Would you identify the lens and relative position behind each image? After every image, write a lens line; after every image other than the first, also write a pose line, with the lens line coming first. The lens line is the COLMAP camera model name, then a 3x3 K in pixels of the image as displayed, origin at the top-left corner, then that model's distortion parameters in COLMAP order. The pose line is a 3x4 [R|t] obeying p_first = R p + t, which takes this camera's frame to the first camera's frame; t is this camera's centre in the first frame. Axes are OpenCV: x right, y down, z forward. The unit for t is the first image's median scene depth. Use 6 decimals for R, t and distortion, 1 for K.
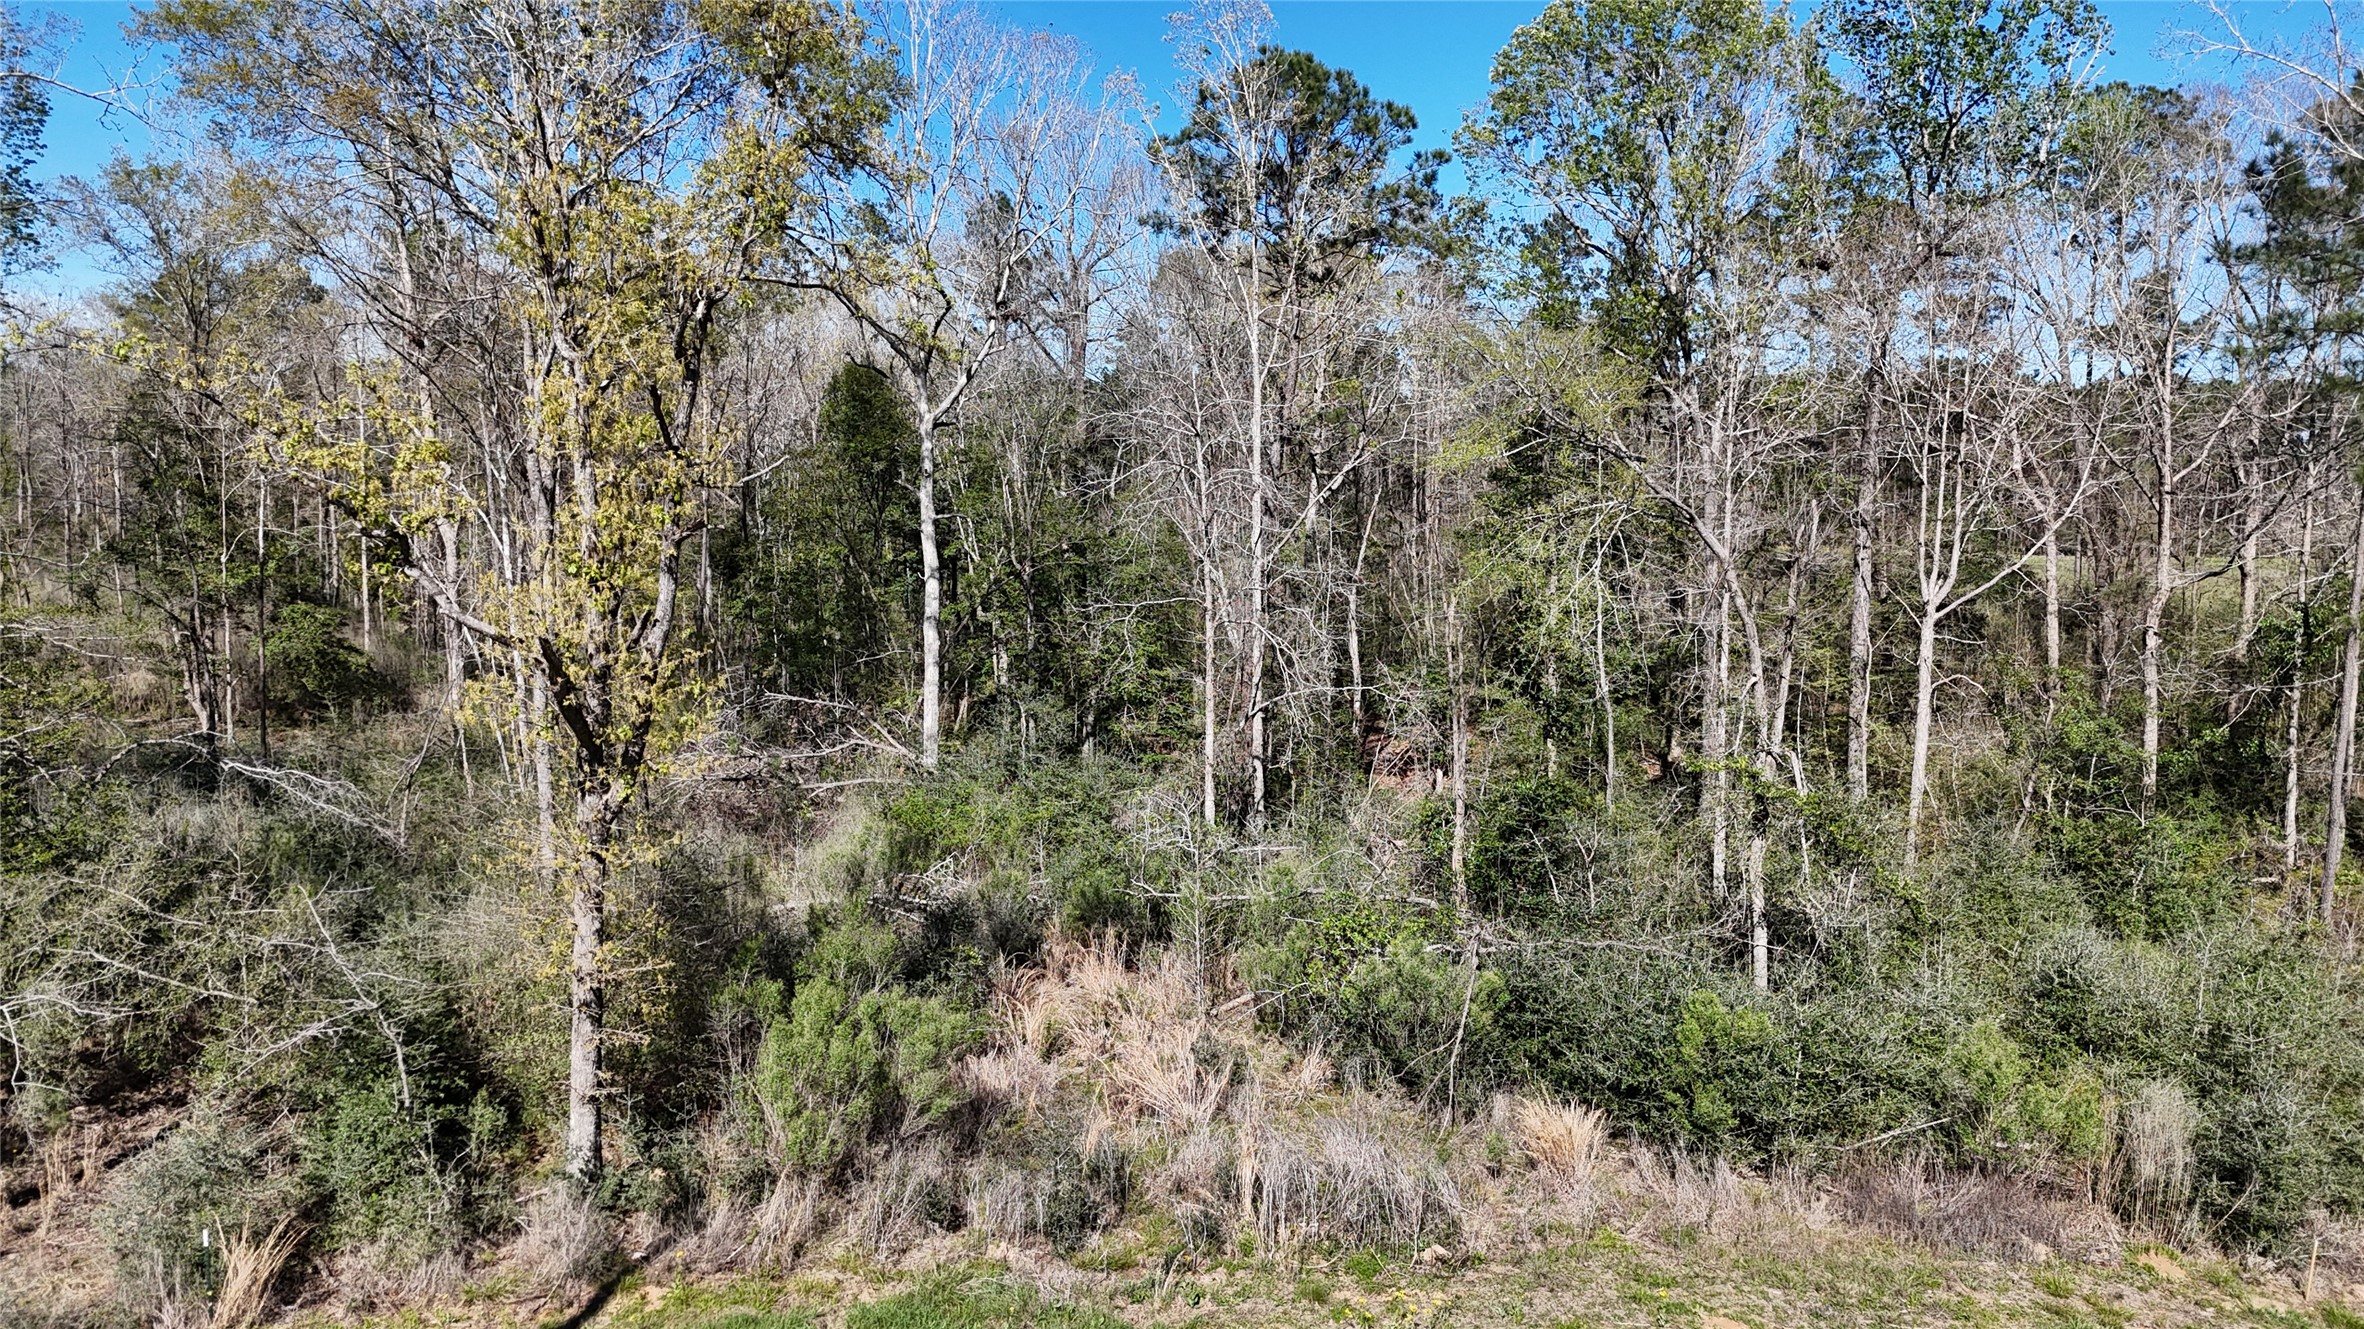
lens RADIAL K [[1712.2, 0, 1167.3], [0, 1712.2, 673.2], [0, 0, 1]] dist [0.092180, -0.092987]
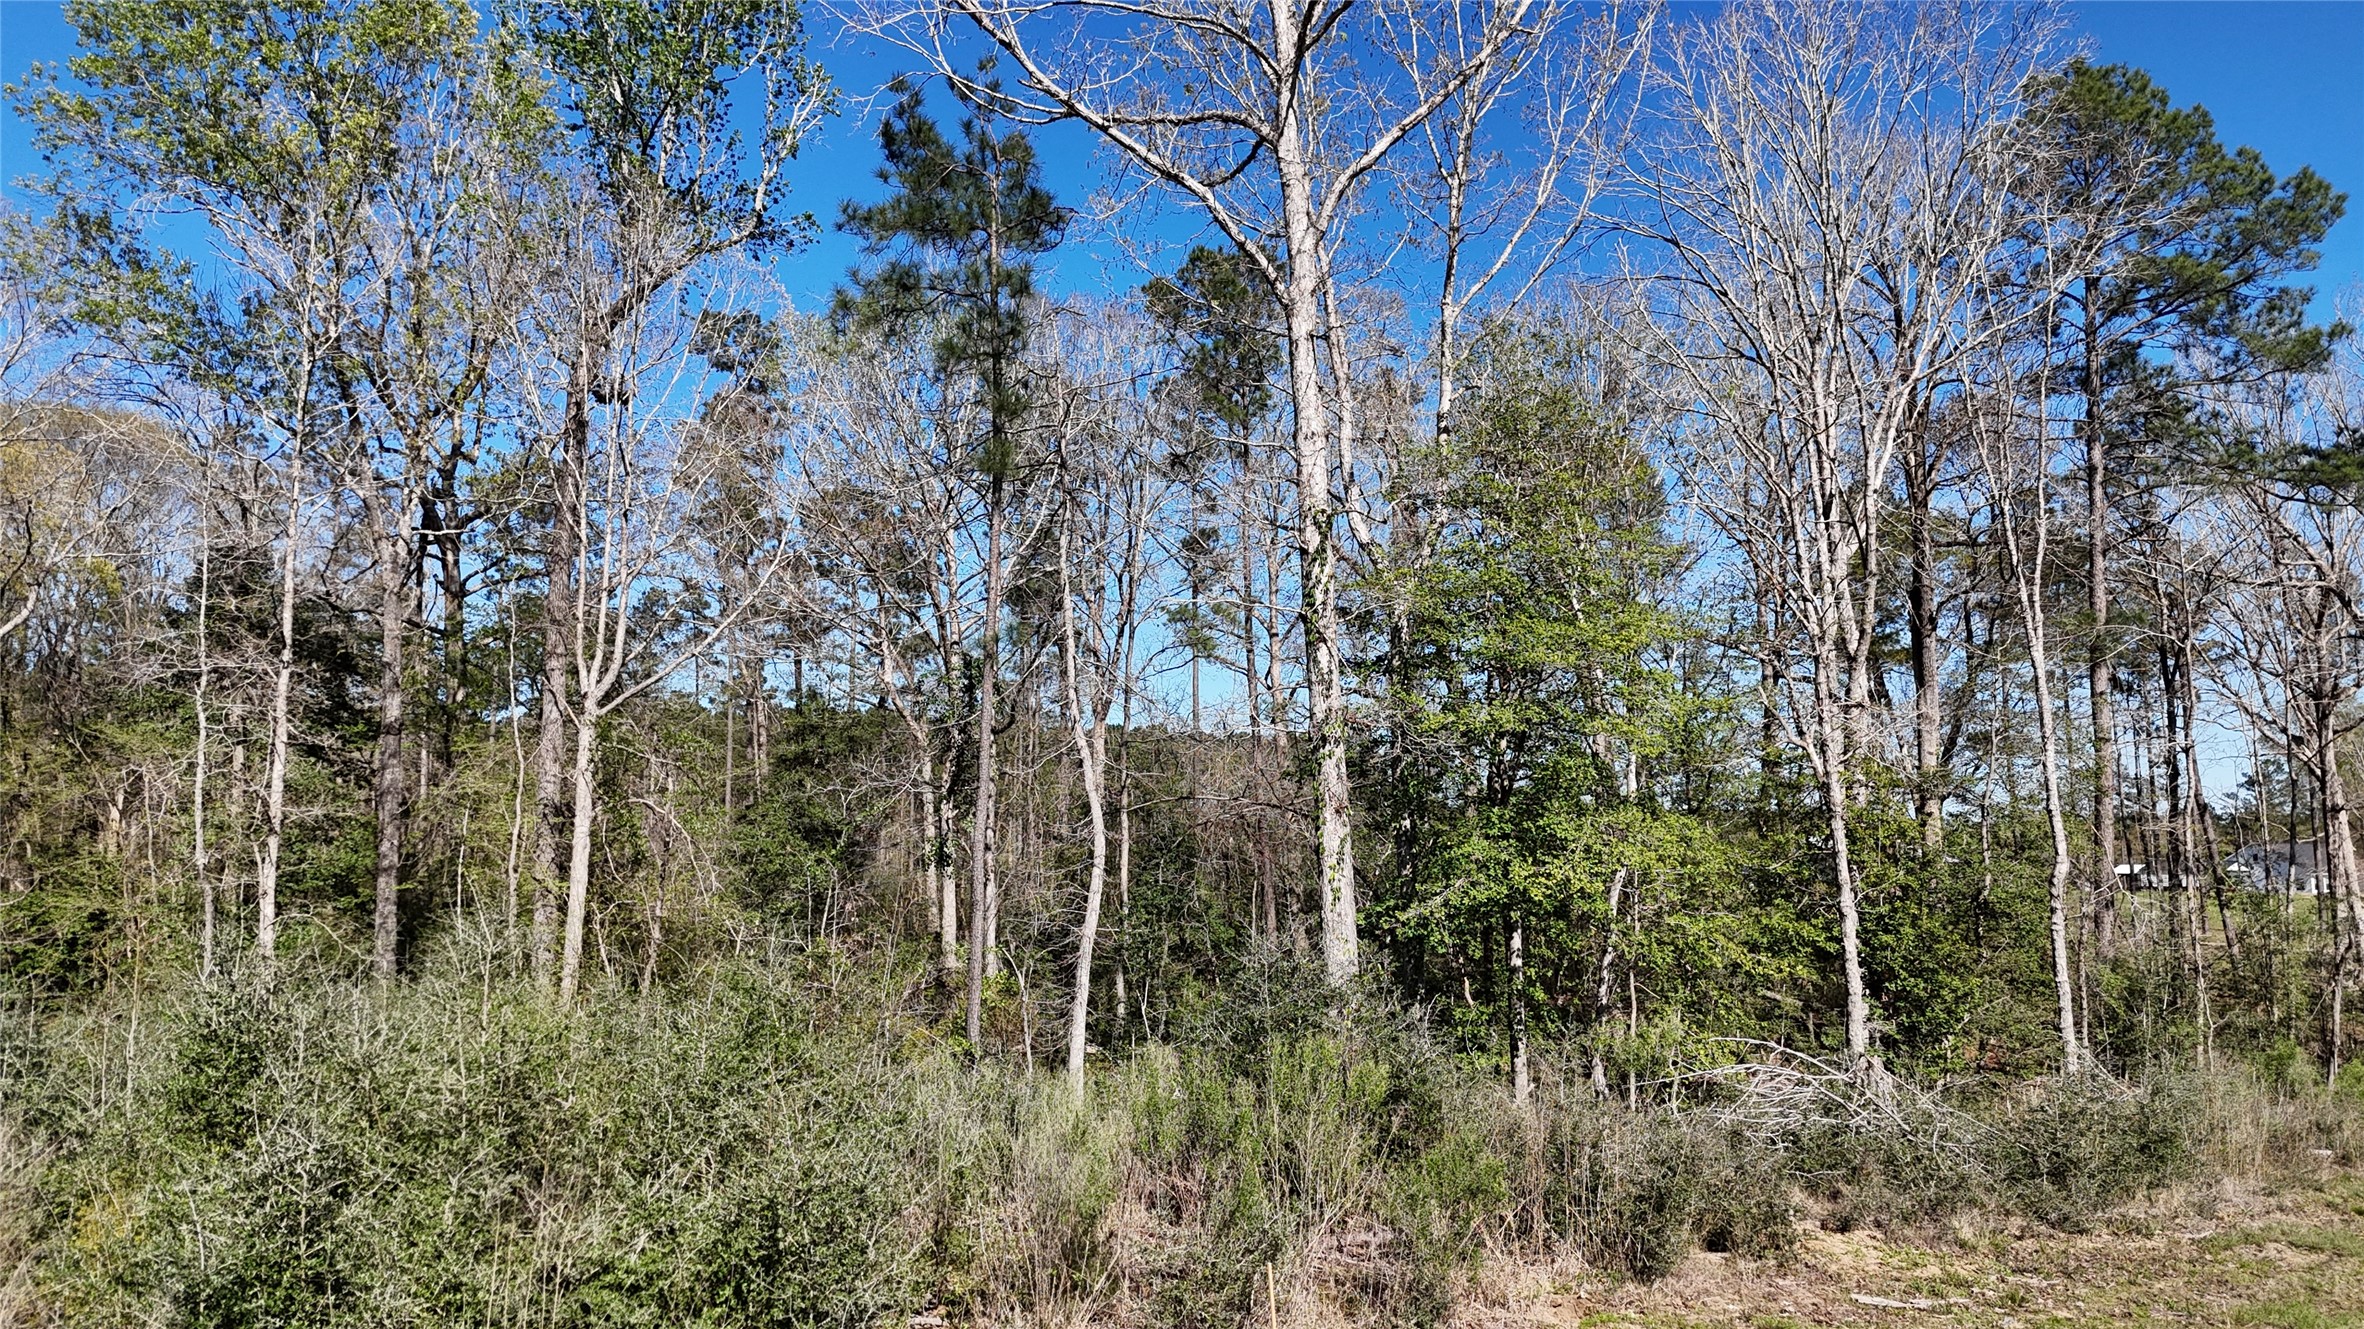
lens RADIAL K [[1727.3, 0, 1184.0], [0, 1727.3, 657.3], [0, 0, 1]] dist [0.097407, -0.101825]
pose [[0.872781, 0.059170, 0.484512, 0.326440], [0.048454, 0.977220, -0.206624, 0.121909], [-0.485700, 0.203814, 0.850032, 0.256039]]
